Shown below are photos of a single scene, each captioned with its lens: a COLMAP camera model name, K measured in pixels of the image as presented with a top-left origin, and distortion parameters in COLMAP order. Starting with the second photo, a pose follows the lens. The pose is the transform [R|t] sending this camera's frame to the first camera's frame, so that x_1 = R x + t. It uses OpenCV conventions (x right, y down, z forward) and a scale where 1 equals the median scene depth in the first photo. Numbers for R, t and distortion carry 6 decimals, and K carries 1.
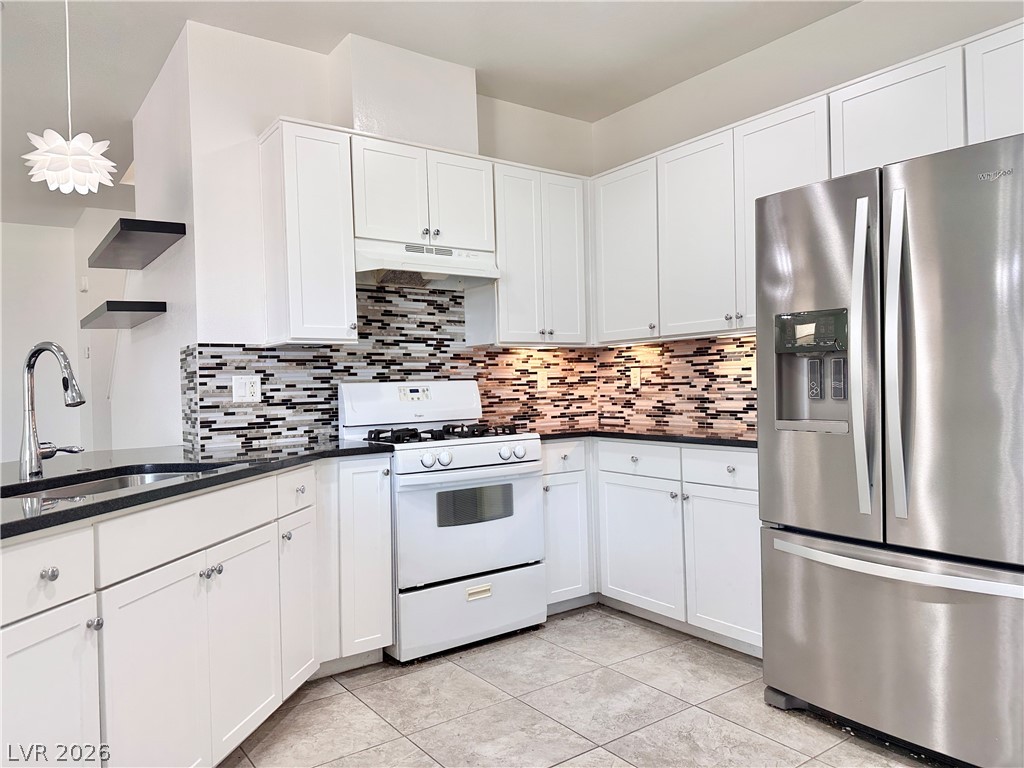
lens RADIAL K [[721.6, 0, 515.7], [0, 721.6, 389.5], [0, 0, 1]] dist [0.055833, -0.070003]
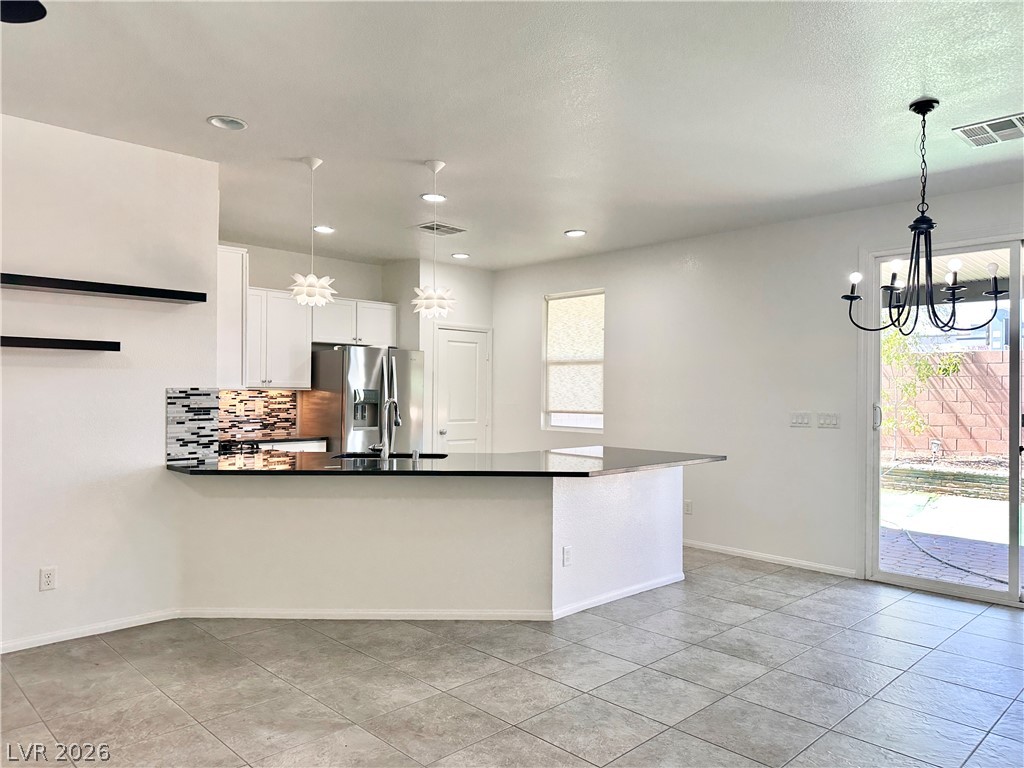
lens RADIAL K [[721.6, 0, 516.5], [0, 721.6, 387.8], [0, 0, 1]] dist [0.055833, -0.070003]
pose [[-0.139095, 0.029788, 0.989831, -1.766573], [-0.000068, 0.999547, -0.030090, -0.018660], [-0.990279, -0.004253, -0.139030, 0.557790]]
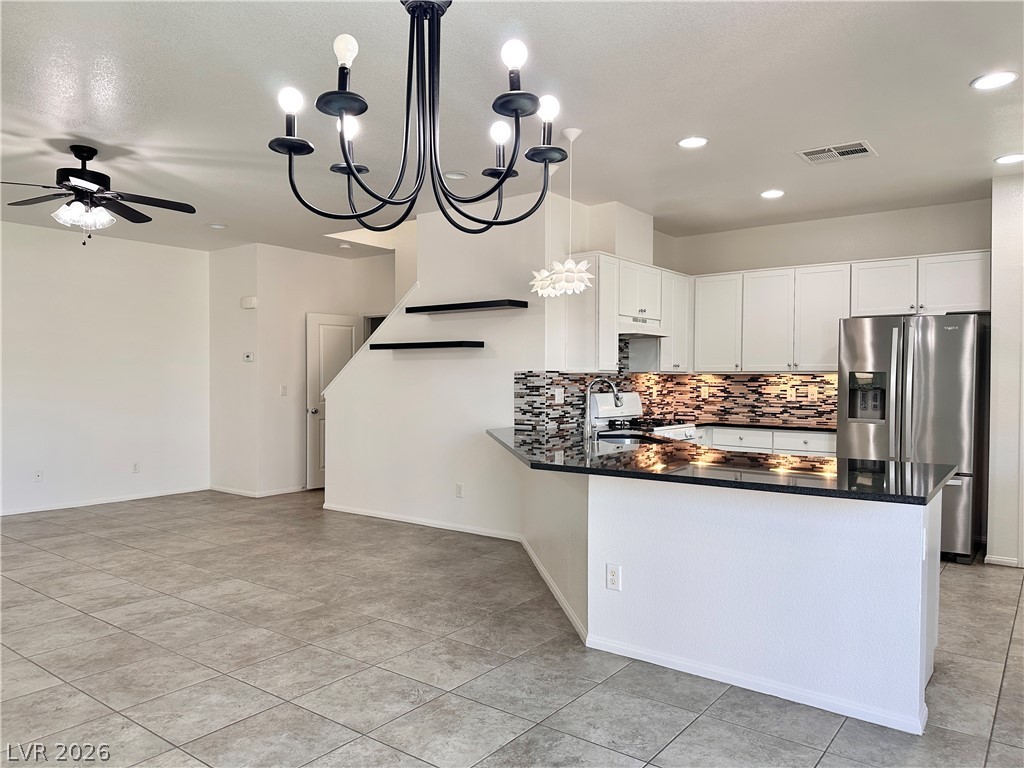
lens RADIAL K [[721.6, 0, 518.2], [0, 721.6, 390.0], [0, 0, 1]] dist [0.055833, -0.070003]
pose [[0.959394, 0.026738, 0.280799, -0.912349], [-0.028401, 0.999595, 0.001853, -0.015329], [-0.280635, -0.009753, 0.959765, -0.638409]]
